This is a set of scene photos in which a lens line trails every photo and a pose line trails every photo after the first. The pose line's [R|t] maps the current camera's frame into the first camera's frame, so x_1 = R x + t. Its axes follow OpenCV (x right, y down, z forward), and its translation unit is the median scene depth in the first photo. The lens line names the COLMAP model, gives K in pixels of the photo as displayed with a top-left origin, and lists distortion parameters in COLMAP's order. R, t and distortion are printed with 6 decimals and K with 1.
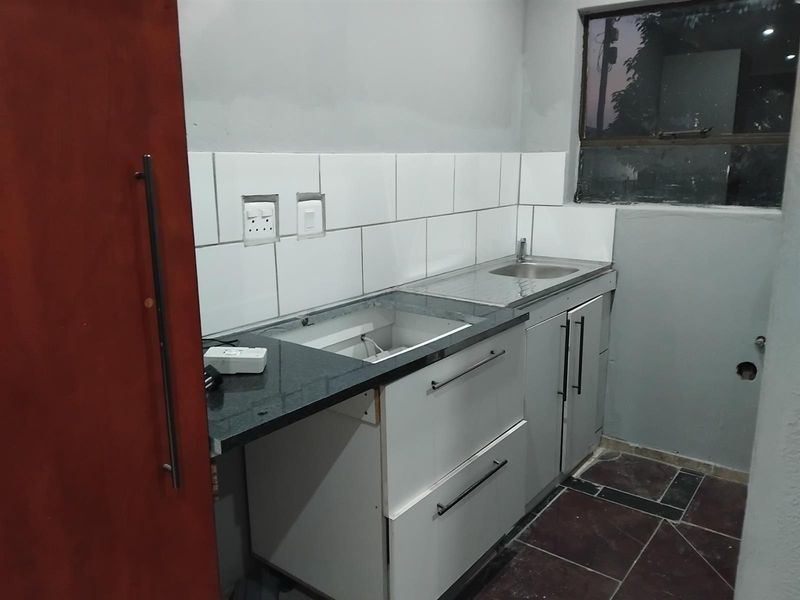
lens RADIAL K [[626.7, 0, 400.0], [0, 626.7, 300.0], [0, 0, 1]] dist [0.004093, -0.066686]
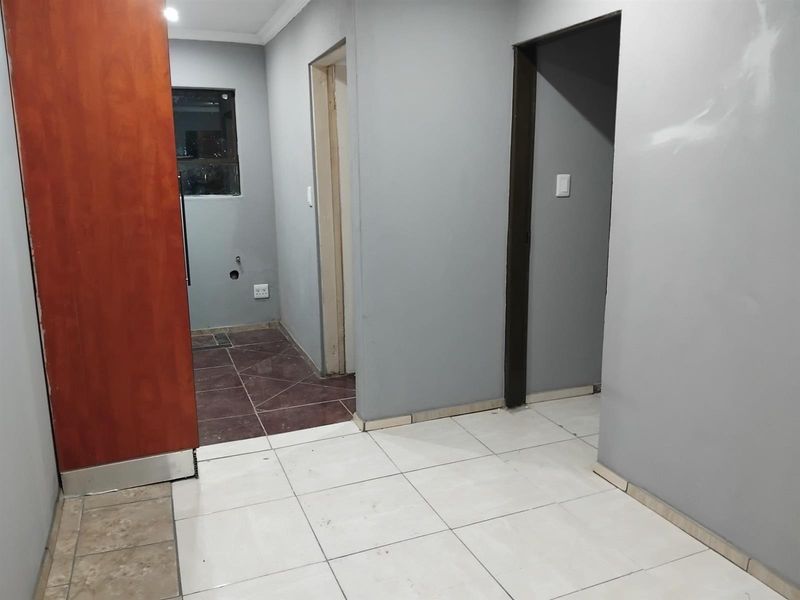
lens RADIAL K [[626.2, 0, 400.0], [0, 626.2, 300.0], [0, 0, 1]] dist [0.106574, -0.182032]
pose [[0.502320, -0.173413, 0.847114, -0.962427], [0.192348, 0.977546, 0.086055, 0.123303], [-0.843016, 0.119714, 0.524397, -0.549257]]
